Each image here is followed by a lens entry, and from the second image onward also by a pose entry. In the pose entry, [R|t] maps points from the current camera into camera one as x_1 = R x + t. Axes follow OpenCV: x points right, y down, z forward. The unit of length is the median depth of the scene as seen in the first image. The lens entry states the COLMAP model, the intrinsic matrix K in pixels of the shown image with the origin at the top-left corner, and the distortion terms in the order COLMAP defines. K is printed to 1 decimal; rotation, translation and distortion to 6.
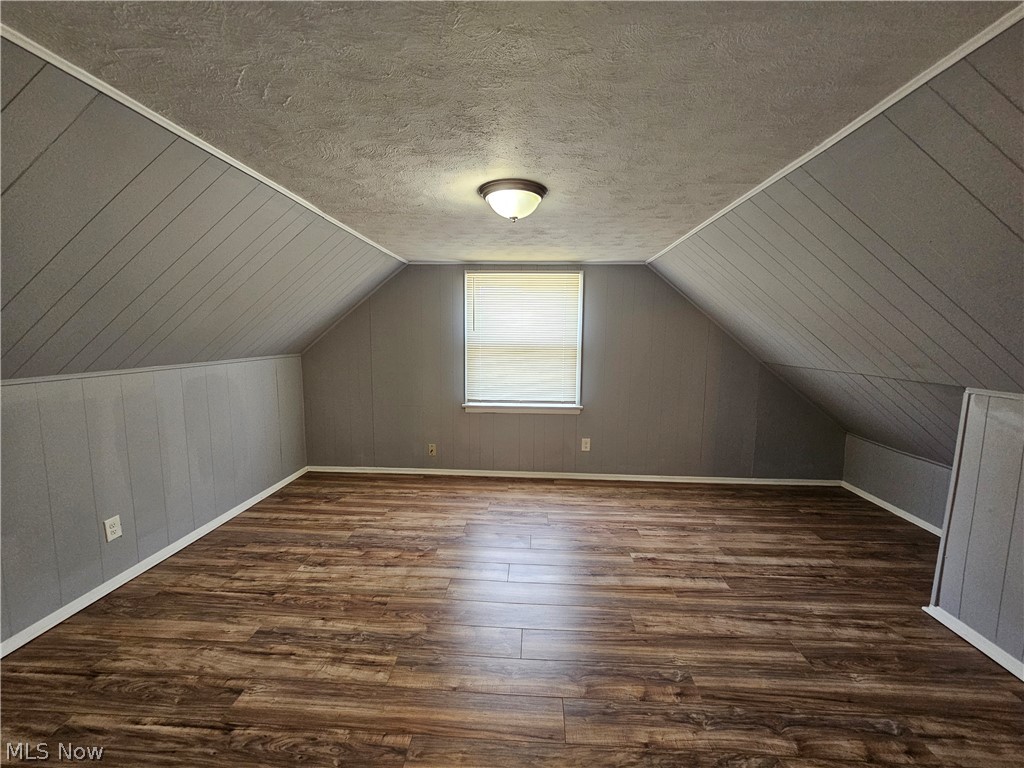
lens RADIAL K [[423.7, 0, 512.4], [0, 423.7, 386.4], [0, 0, 1]] dist [0.000310, 0.000276]
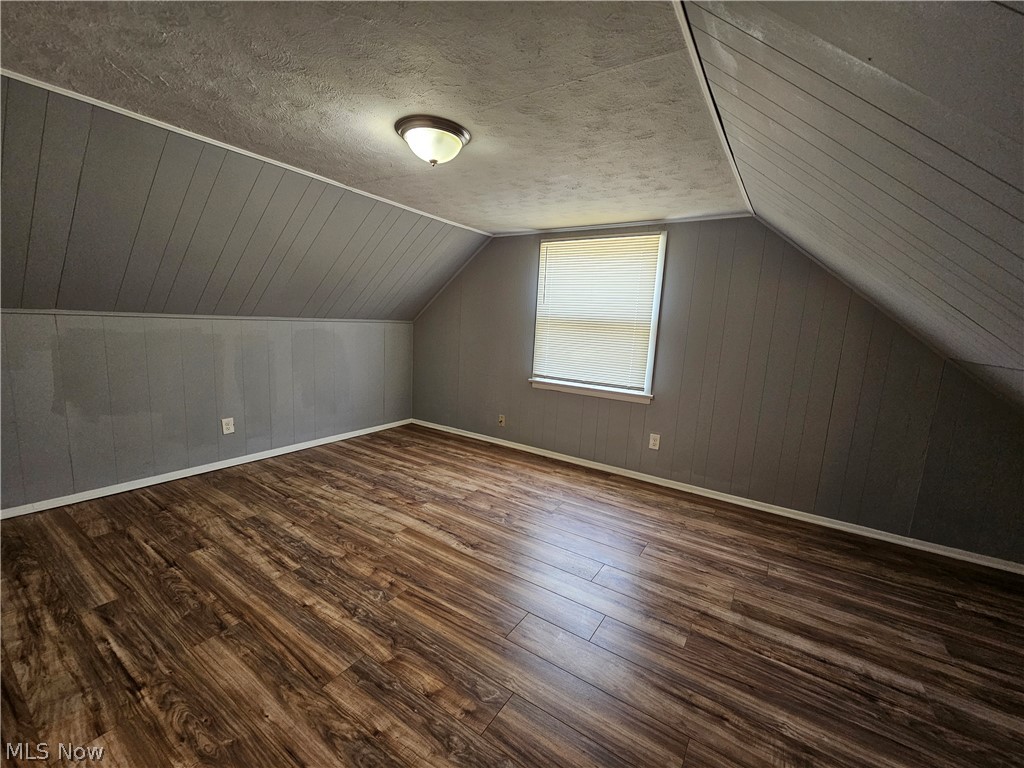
lens RADIAL K [[422.6, 0, 510.9], [0, 422.6, 384.8], [0, 0, 1]] dist [-0.001585, 0.002426]
pose [[0.859941, 0.109065, -0.498605, 0.563803], [-0.103470, 0.993870, 0.038946, 0.038219], [0.499796, 0.018099, 0.865954, 0.223981]]
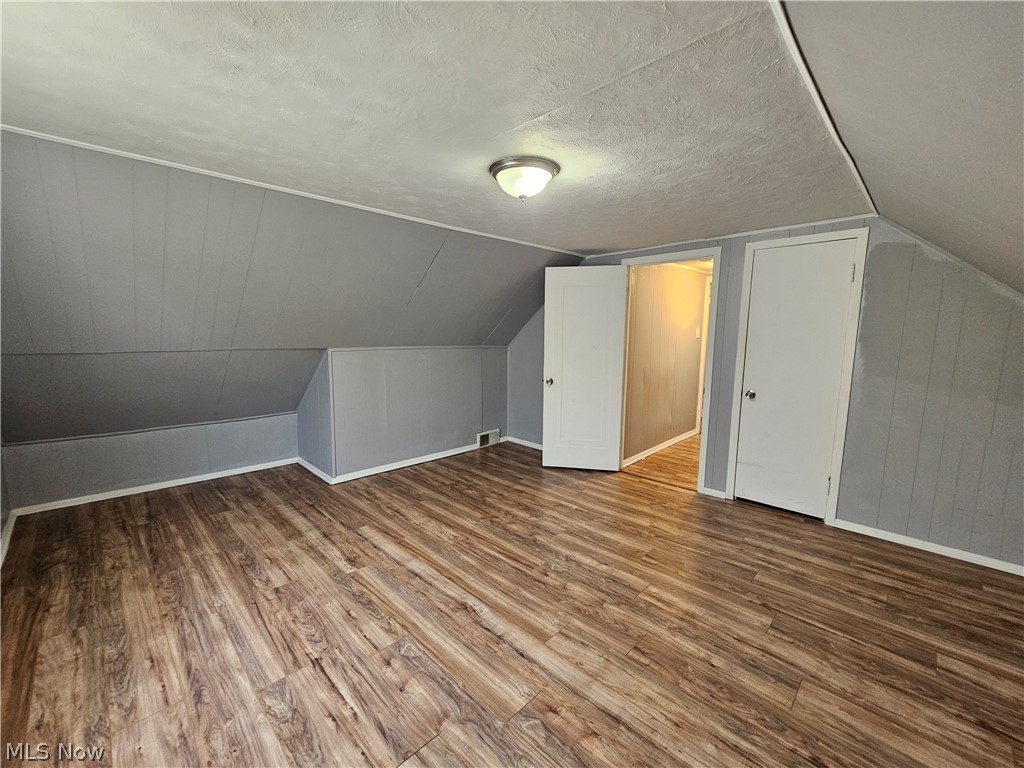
lens RADIAL K [[422.5, 0, 514.8], [0, 422.5, 384.5], [0, 0, 1]] dist [0.000122, 0.000428]
pose [[-0.752868, -0.098810, 0.650712, -0.554536], [0.063093, 0.973279, 0.220789, -0.158764], [-0.655140, 0.207281, -0.726516, 1.506992]]
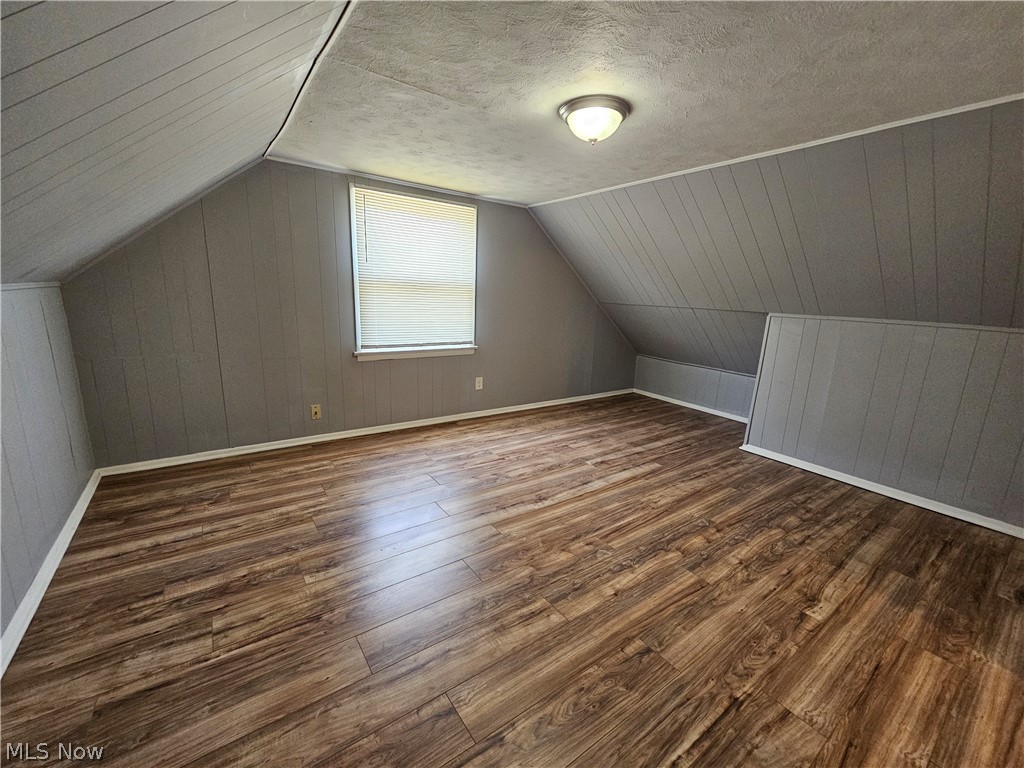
lens RADIAL K [[423.7, 0, 512.4], [0, 423.7, 386.4], [0, 0, 1]] dist [0.000310, 0.000276]
pose [[0.777824, -0.115118, 0.617849, -0.672879], [0.043084, 0.990536, 0.130318, 0.023977], [-0.627004, -0.074745, 0.775422, 0.258374]]
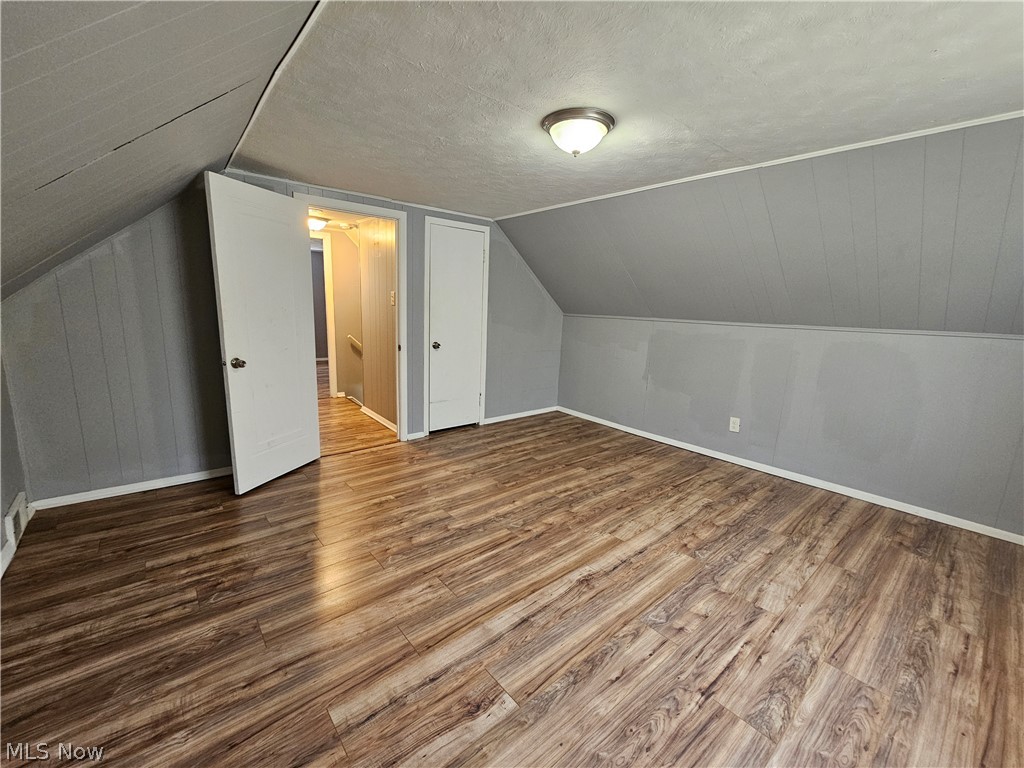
lens RADIAL K [[420.6, 0, 512.0], [0, 420.6, 384.0], [0, 0, 1]] dist [0.001322, 0.000488]
pose [[-0.725785, 0.090313, -0.681967, 0.669057], [-0.127308, 0.956588, 0.262169, -0.107378], [0.676039, 0.277098, -0.682780, 1.406299]]
